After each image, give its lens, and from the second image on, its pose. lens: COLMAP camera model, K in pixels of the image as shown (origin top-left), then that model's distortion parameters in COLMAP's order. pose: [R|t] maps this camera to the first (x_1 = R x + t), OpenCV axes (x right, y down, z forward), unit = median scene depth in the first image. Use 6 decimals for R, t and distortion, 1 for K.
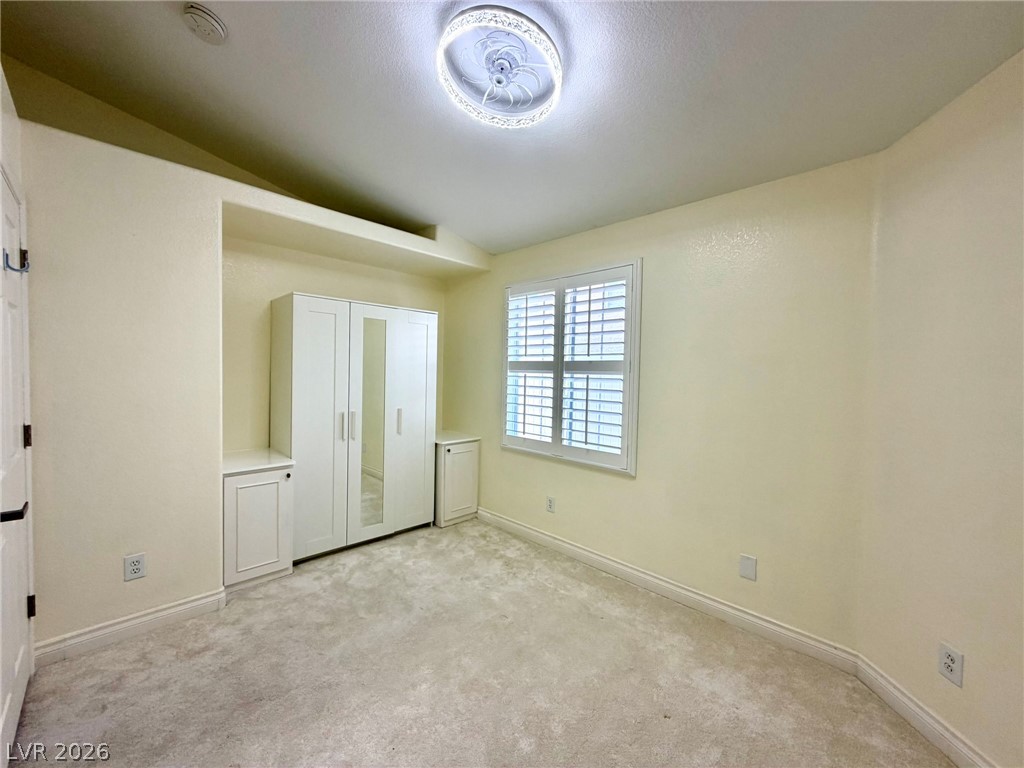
lens RADIAL K [[417.2, 0, 510.1], [0, 417.2, 385.4], [0, 0, 1]] dist [0.001077, -0.000218]
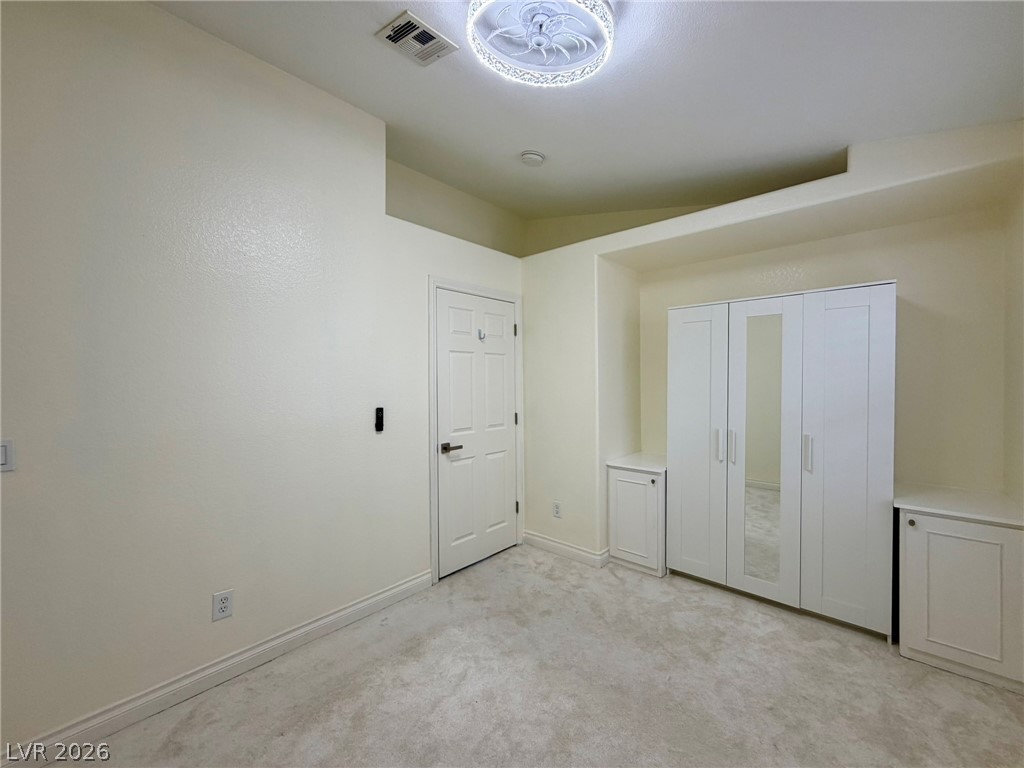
lens RADIAL K [[417.2, 0, 510.1], [0, 417.2, 385.4], [0, 0, 1]] dist [0.001077, -0.000218]
pose [[0.033621, -0.008323, -0.999400, 0.475805], [-0.026200, 0.999614, -0.009206, -0.009378], [0.999091, 0.026494, 0.033390, 0.535459]]
